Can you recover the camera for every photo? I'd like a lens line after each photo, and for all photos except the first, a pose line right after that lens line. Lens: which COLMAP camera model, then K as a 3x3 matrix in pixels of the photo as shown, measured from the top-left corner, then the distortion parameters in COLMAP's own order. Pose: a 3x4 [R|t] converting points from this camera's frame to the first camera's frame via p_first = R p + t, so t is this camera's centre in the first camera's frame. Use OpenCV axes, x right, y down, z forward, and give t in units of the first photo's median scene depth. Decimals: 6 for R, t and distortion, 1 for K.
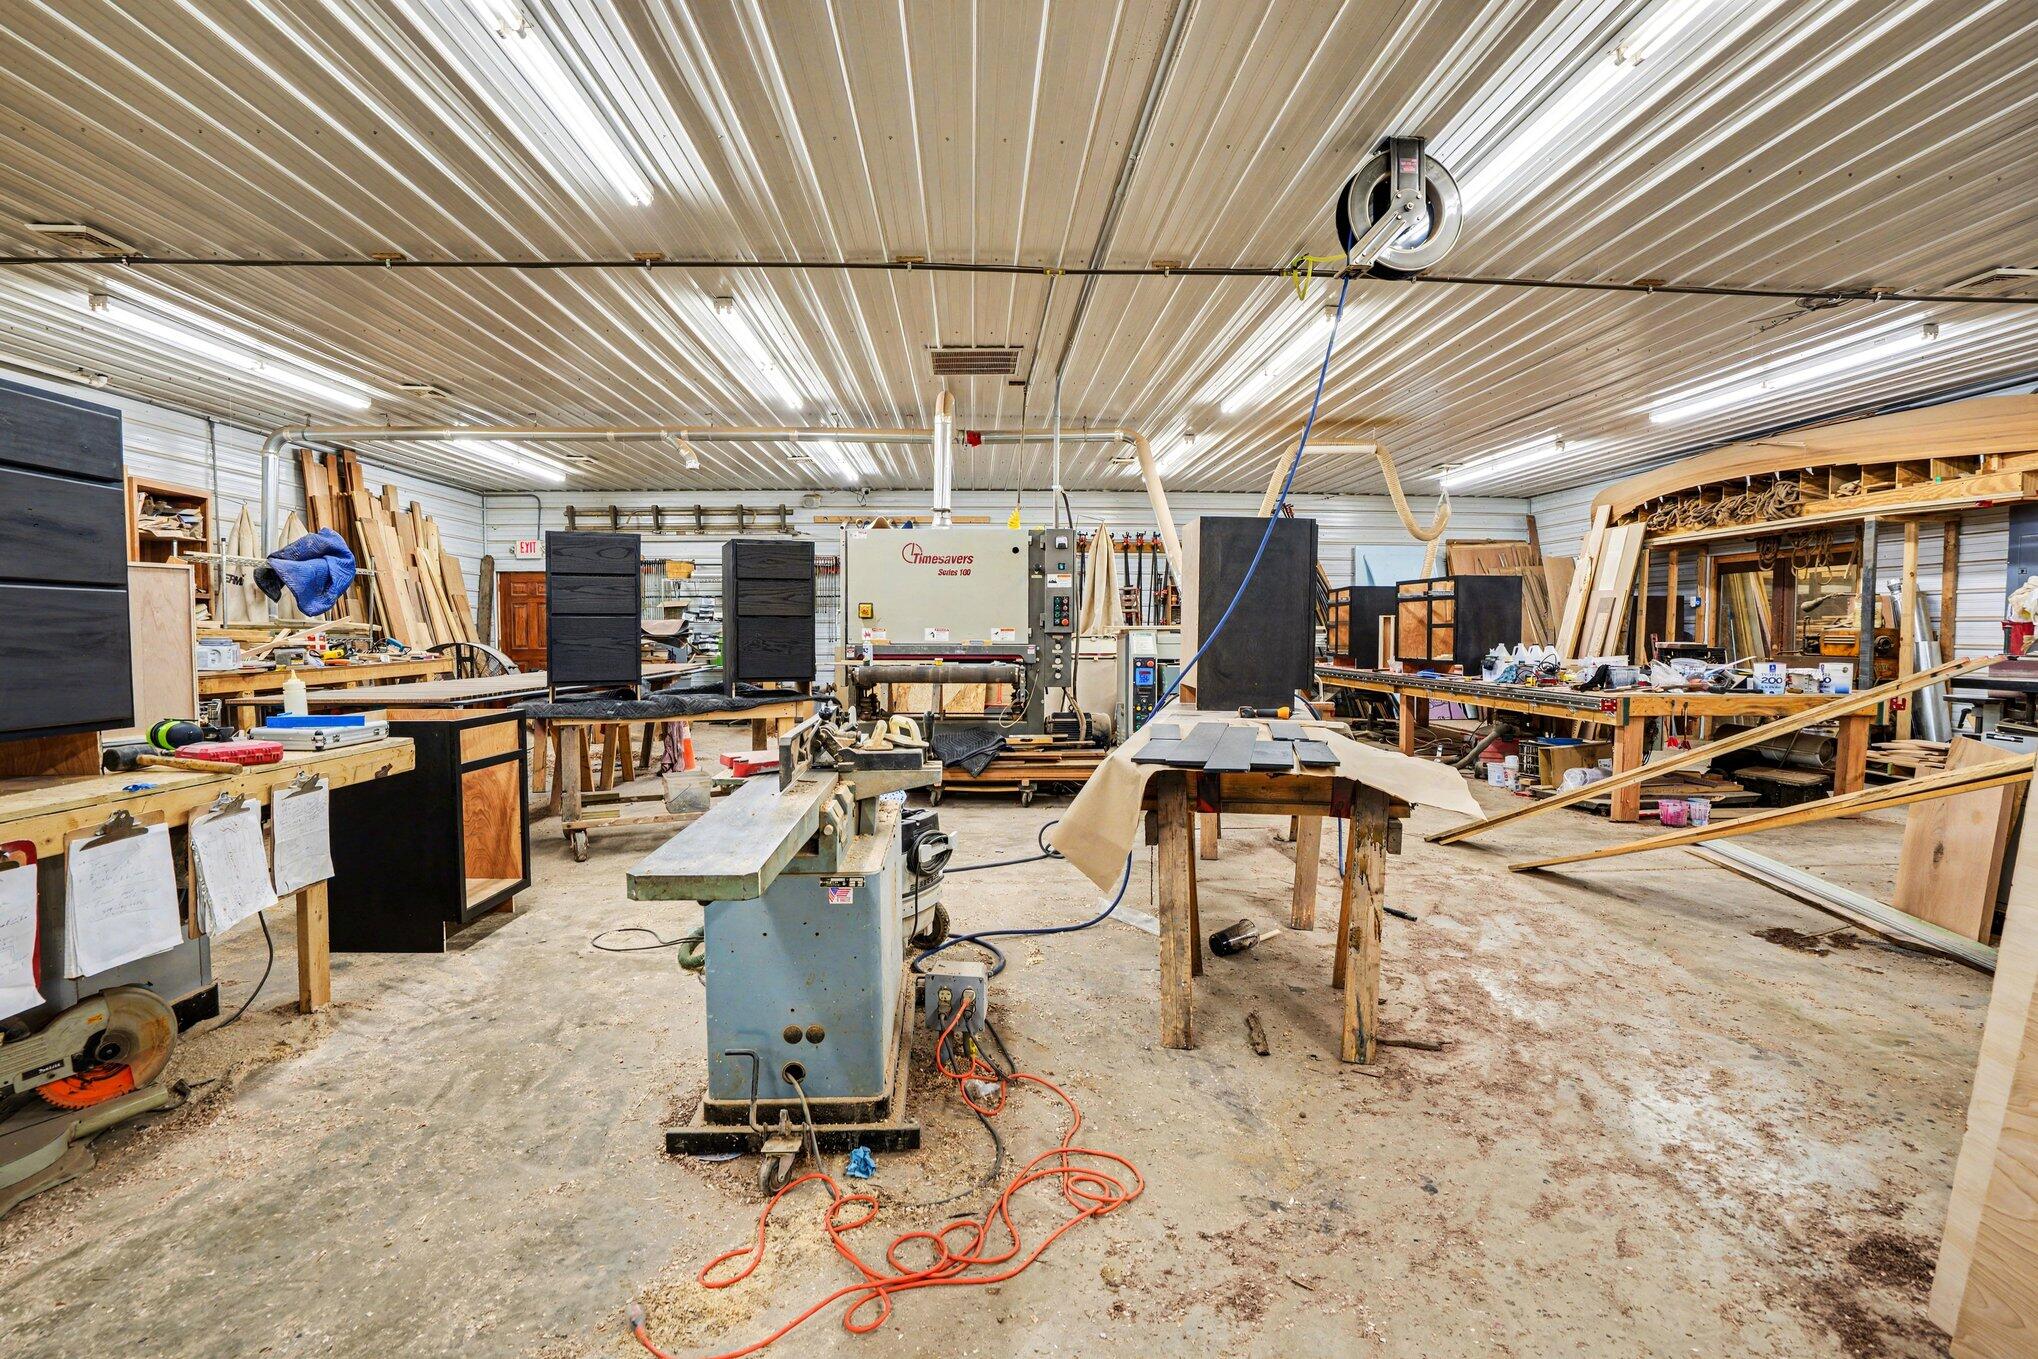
lens RADIAL K [[1205.0, 0, 1019.0], [0, 1205.0, 679.5], [0, 0, 1]] dist [-0.000573, 0.000264]
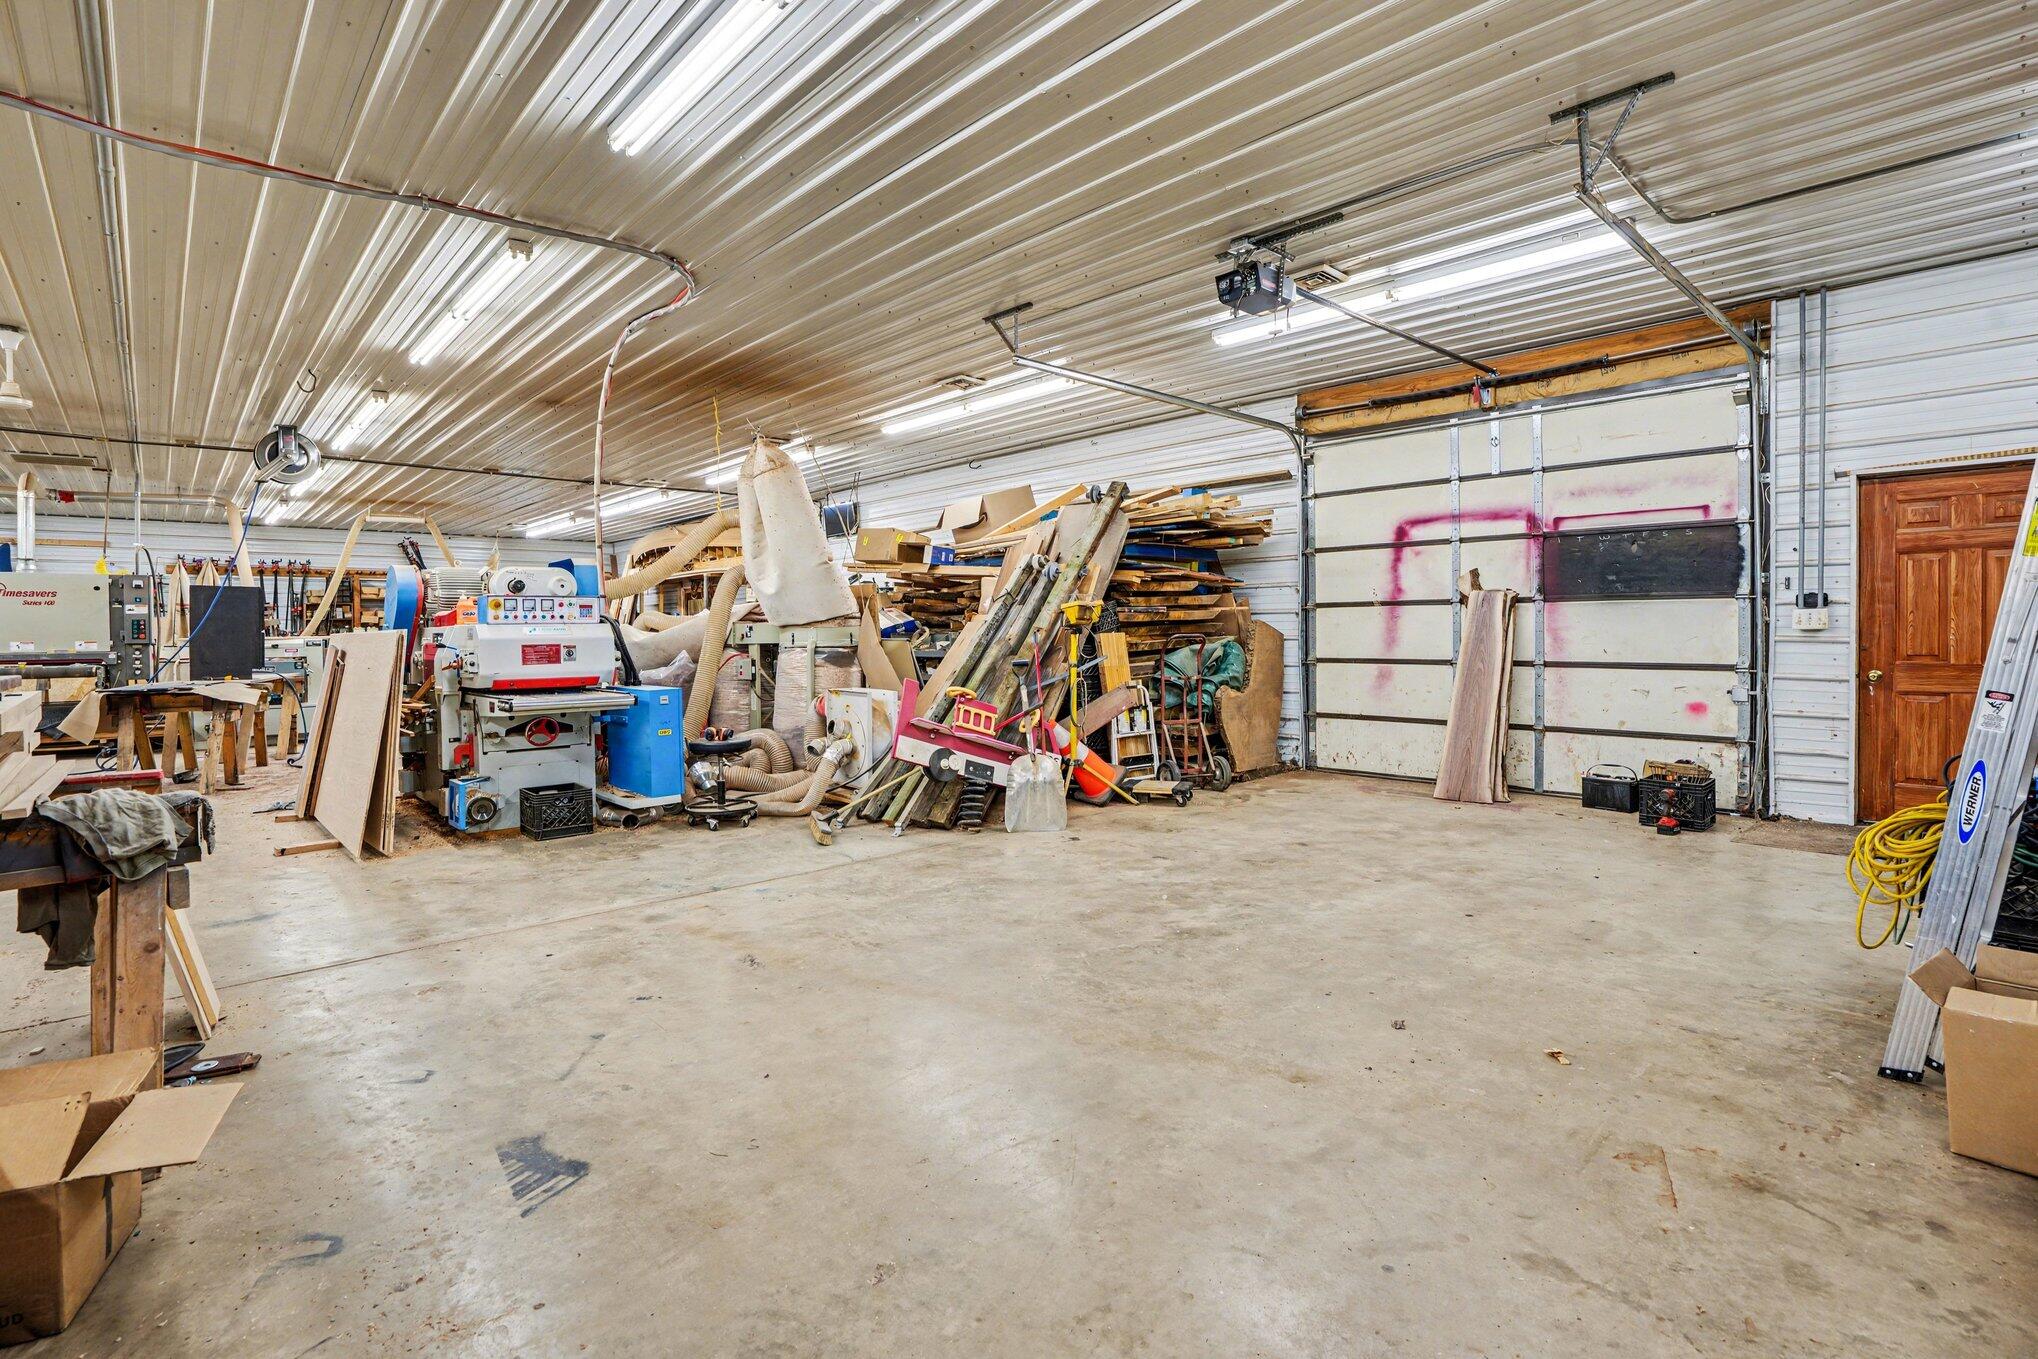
lens RADIAL K [[978.2, 0, 1019.0], [0, 978.2, 679.5], [0, 0, 1]] dist [0.001482, 0.001062]
pose [[0.762308, -0.045372, 0.645622, 0.079012], [0.041776, 0.998909, 0.020873, 0.026960], [-0.645865, 0.011060, 0.763372, -0.654126]]
